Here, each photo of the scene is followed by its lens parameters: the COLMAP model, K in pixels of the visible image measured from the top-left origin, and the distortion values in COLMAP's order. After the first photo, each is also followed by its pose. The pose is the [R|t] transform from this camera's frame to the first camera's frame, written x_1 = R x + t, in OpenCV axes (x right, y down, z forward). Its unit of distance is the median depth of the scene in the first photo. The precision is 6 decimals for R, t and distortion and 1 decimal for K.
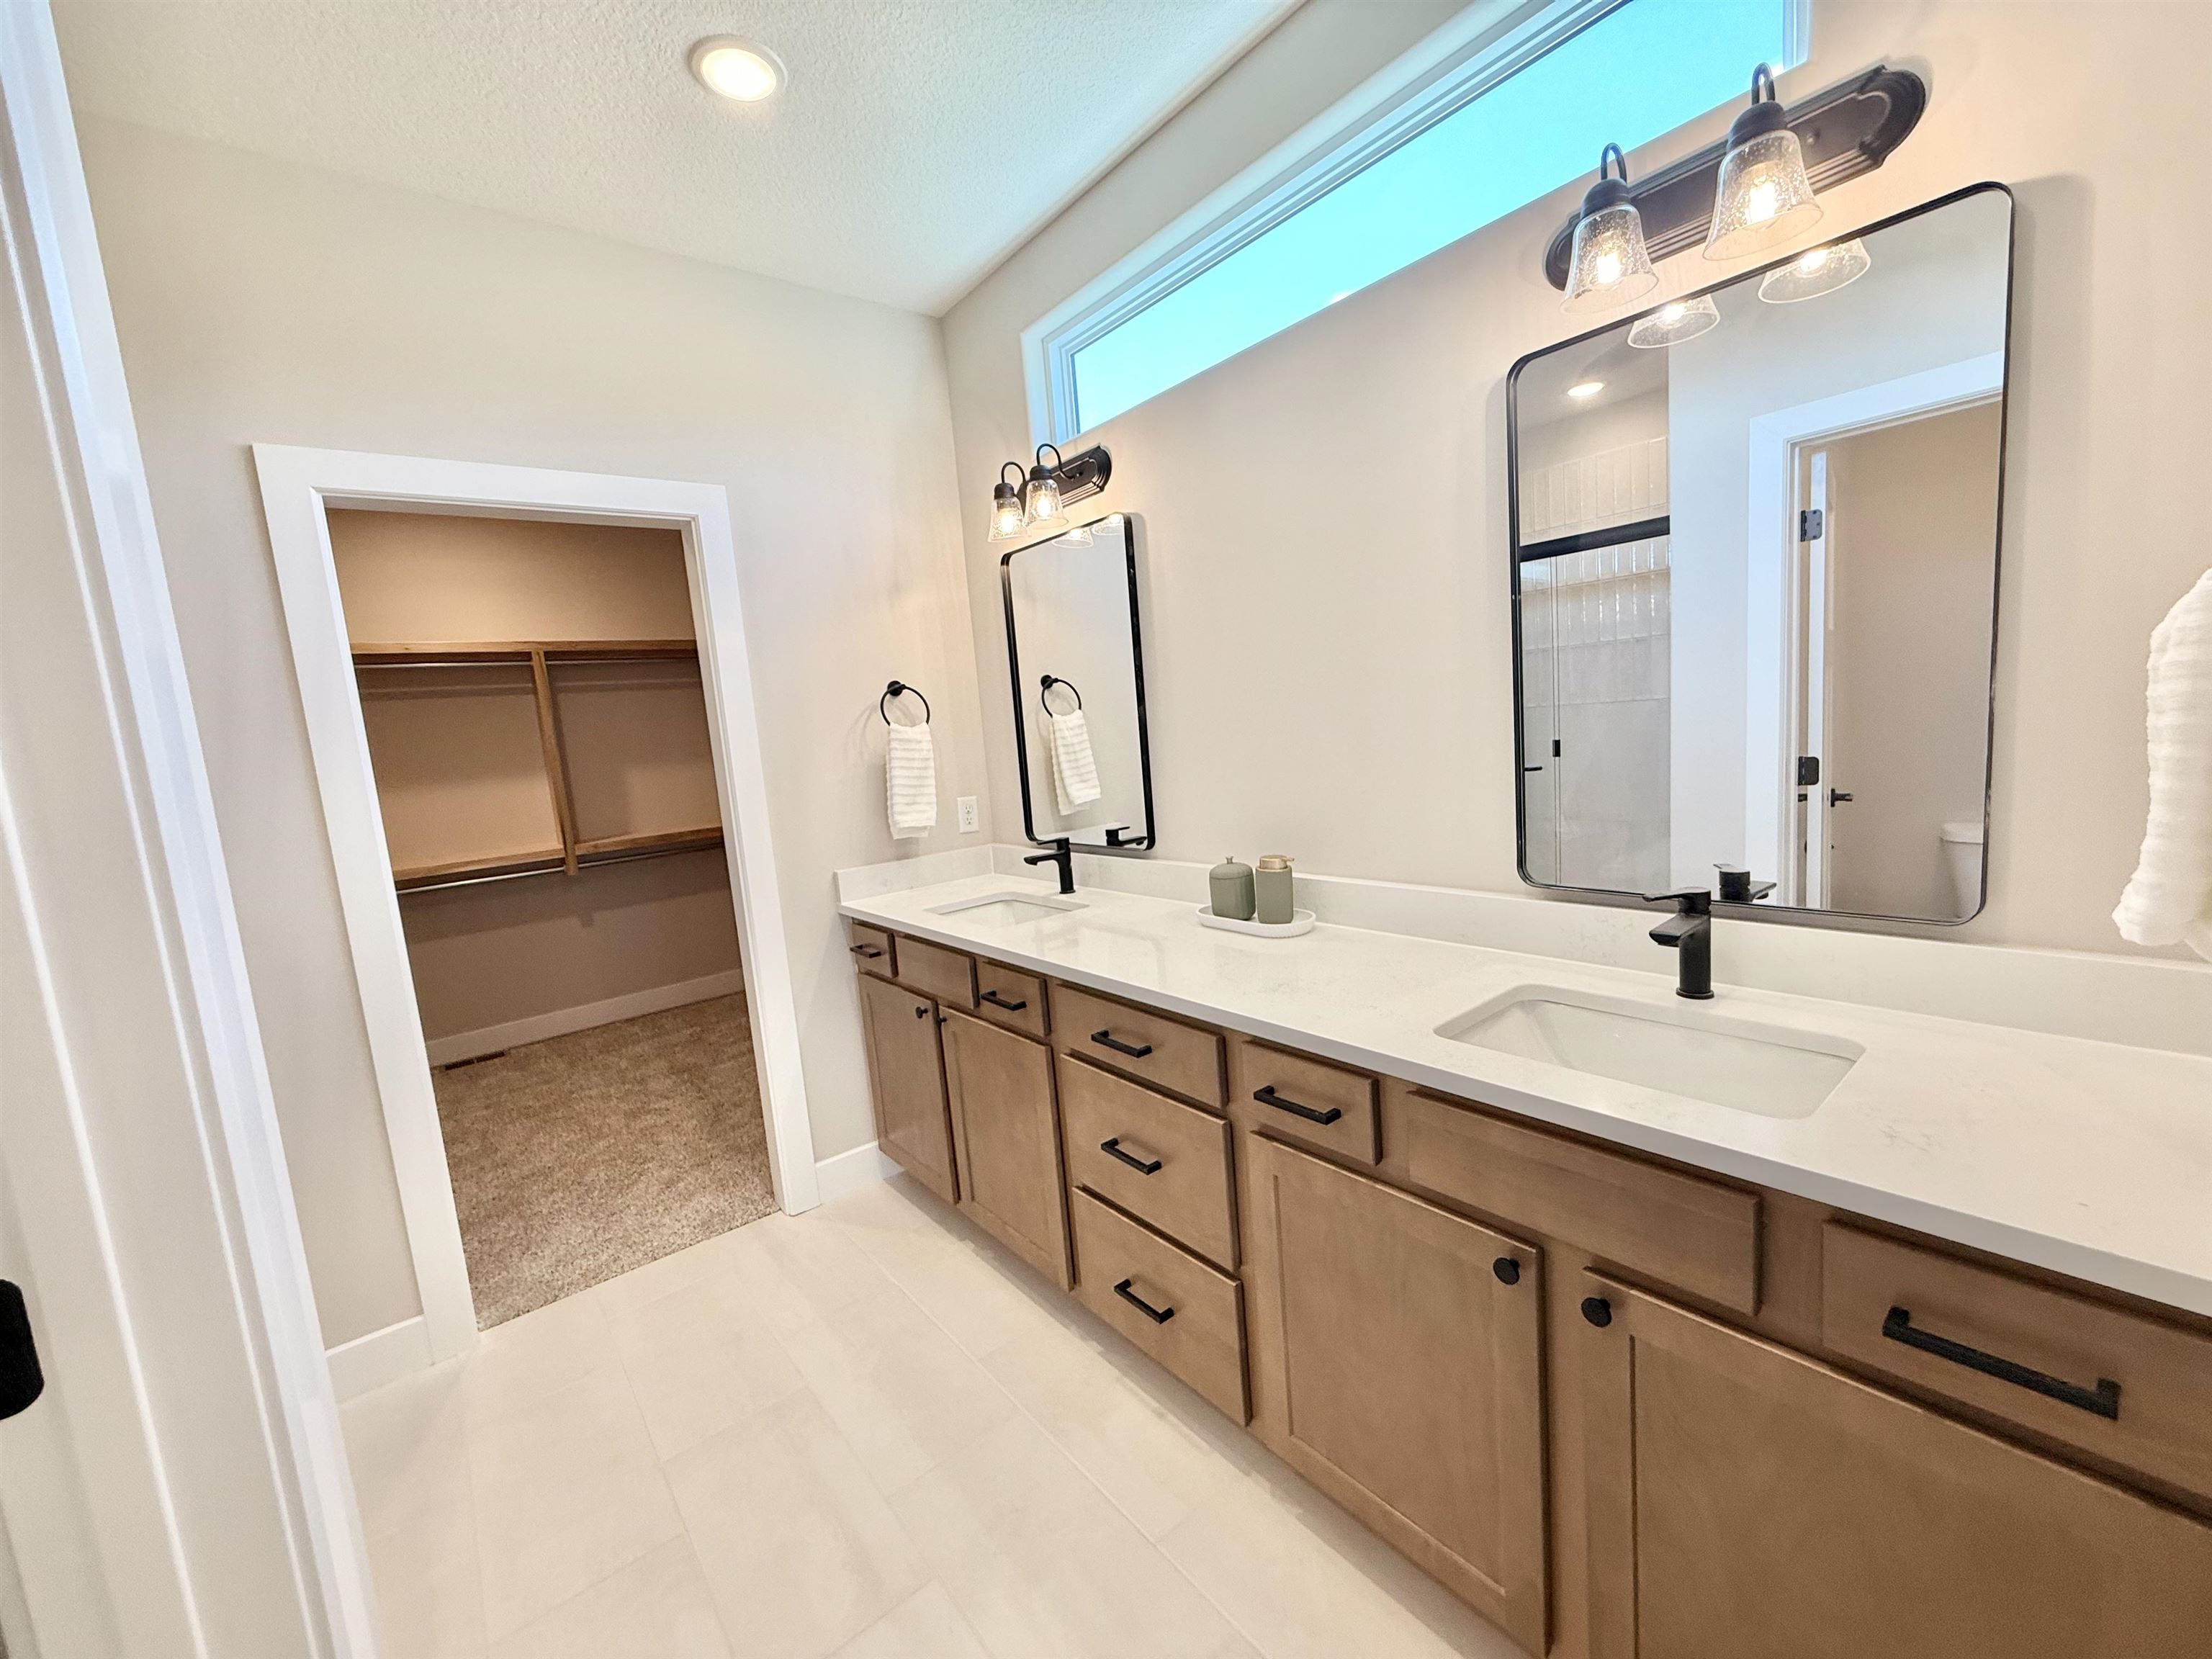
lens RADIAL K [[878.9, 0, 1104.9], [0, 878.9, 830.0], [0, 0, 1]] dist [0.000782, 0.000159]
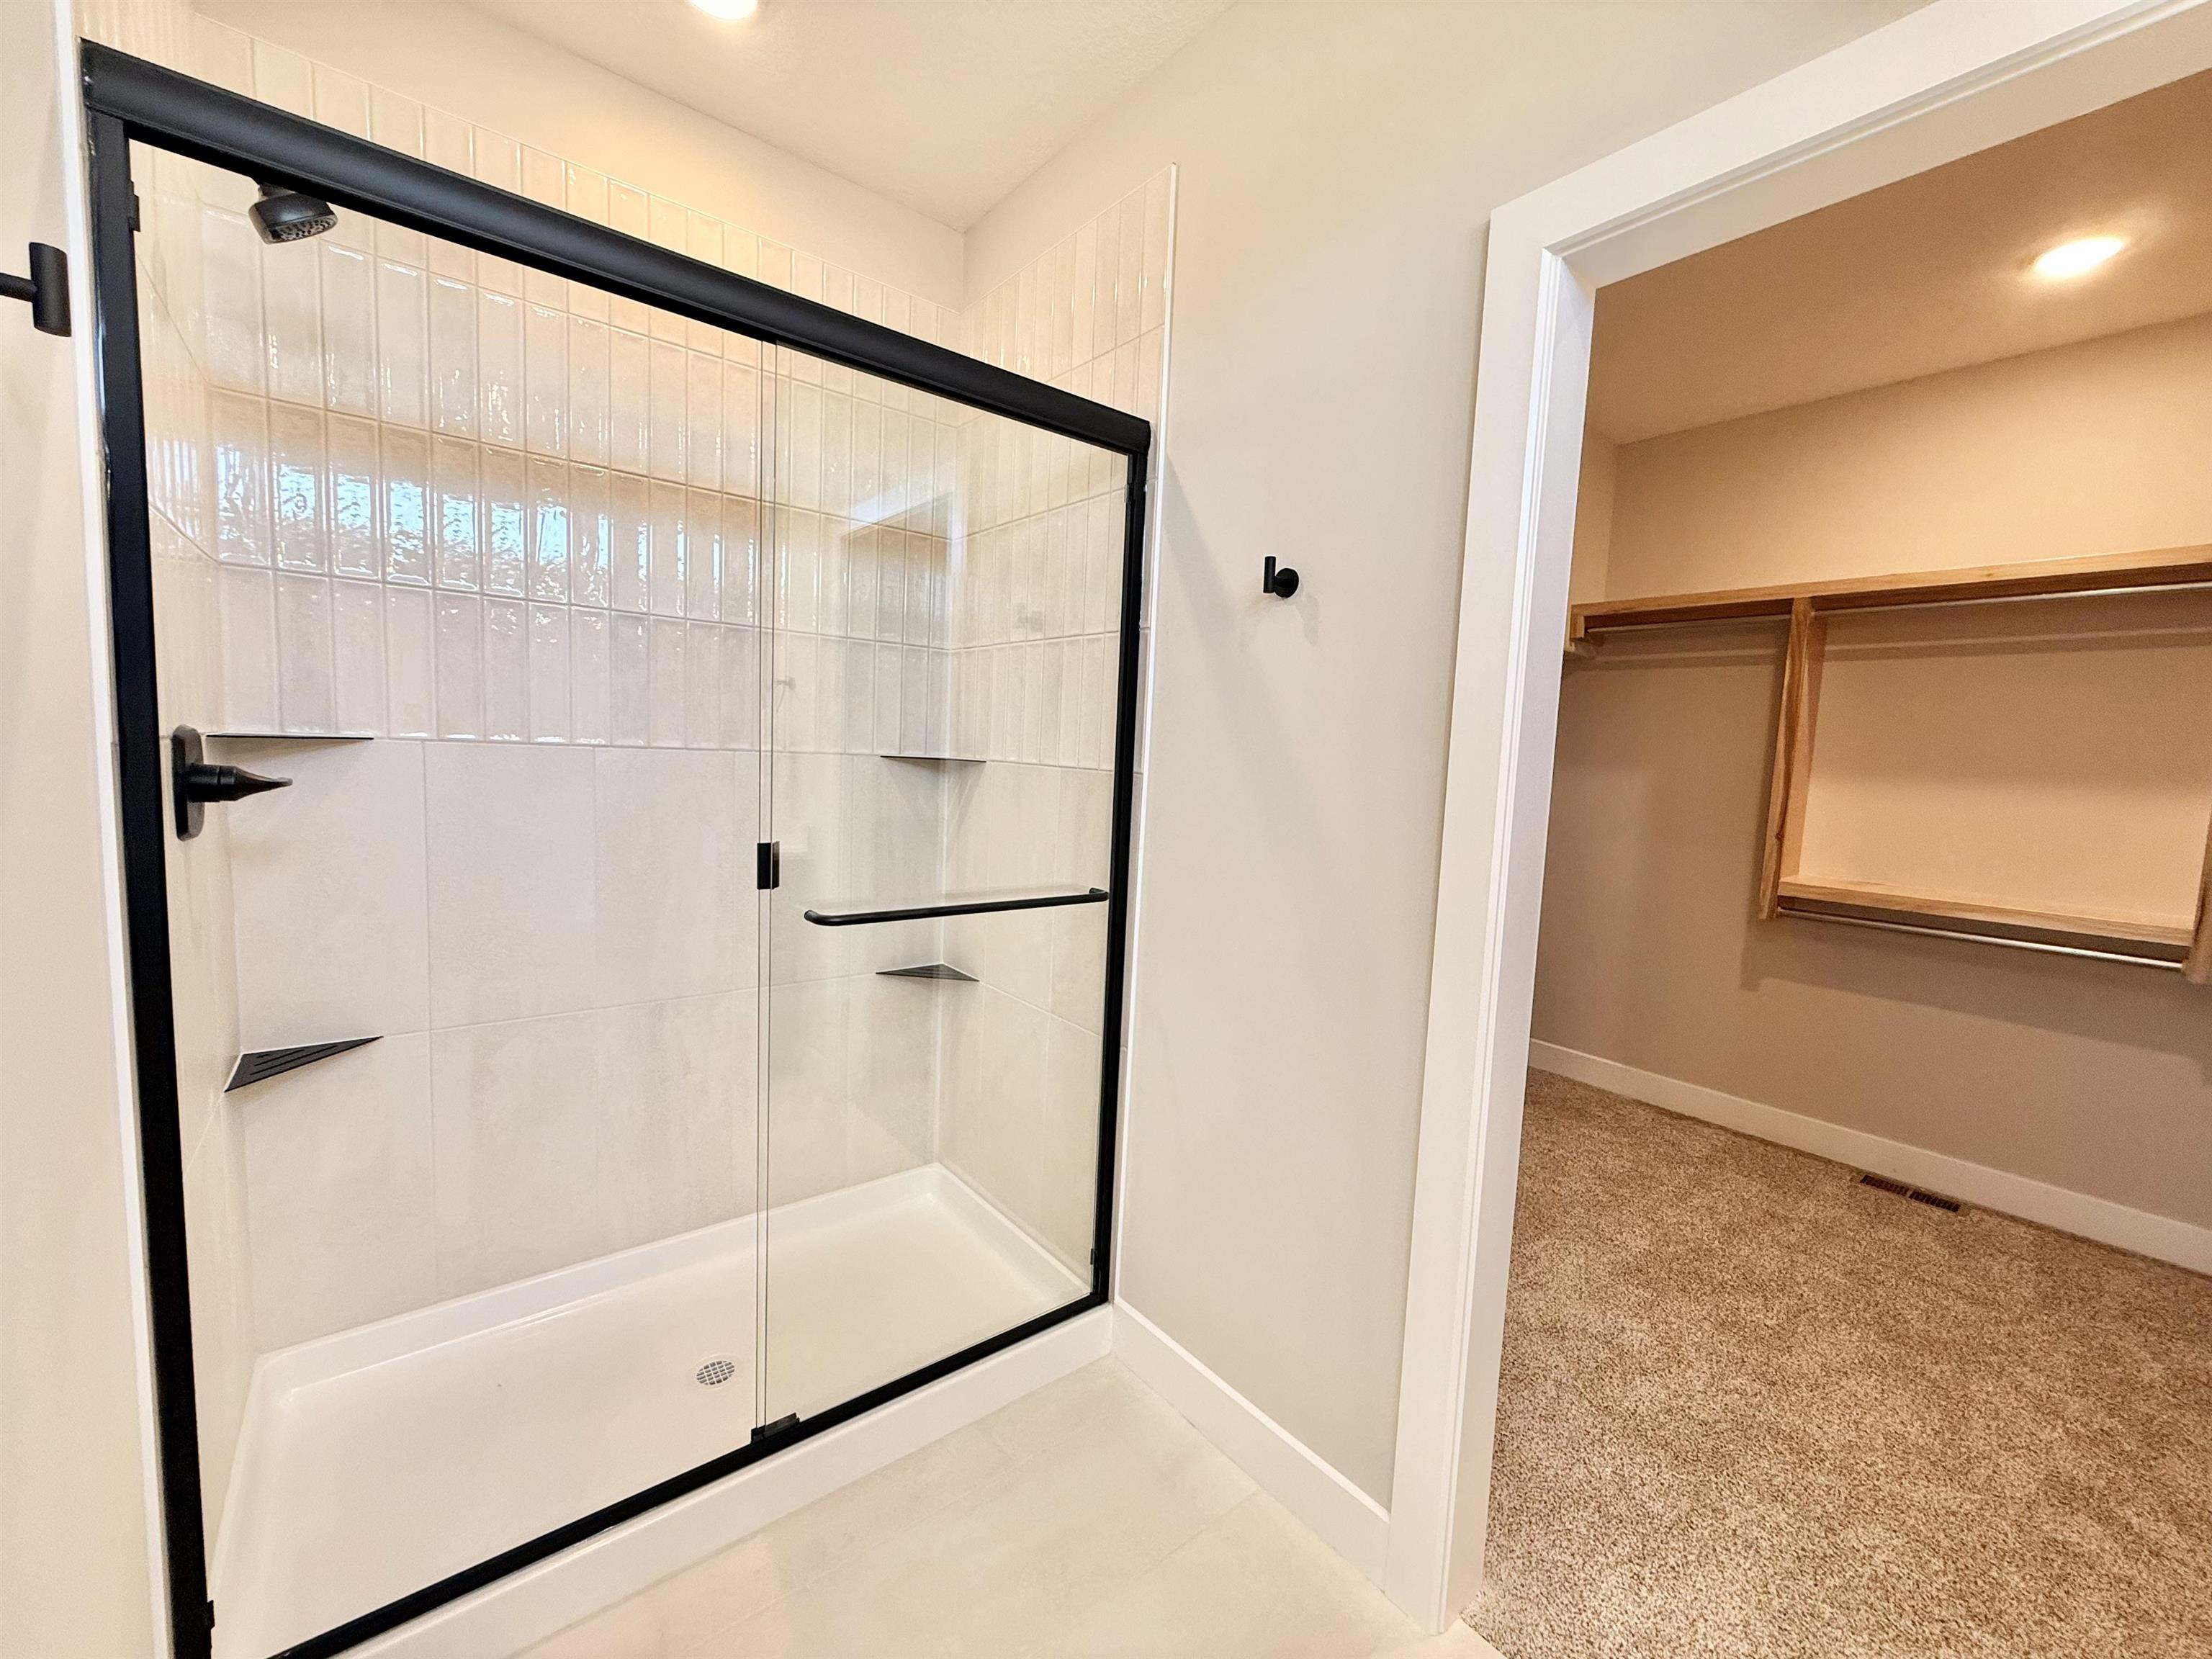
lens RADIAL K [[878.9, 0, 1101.1], [0, 878.9, 825.9], [0, 0, 1]] dist [0.000782, 0.000159]
pose [[-0.007276, 0.173479, -0.984811, -0.113623], [-0.167823, 0.970656, 0.172226, -0.027406], [0.985790, 0.166527, 0.022051, 0.388687]]
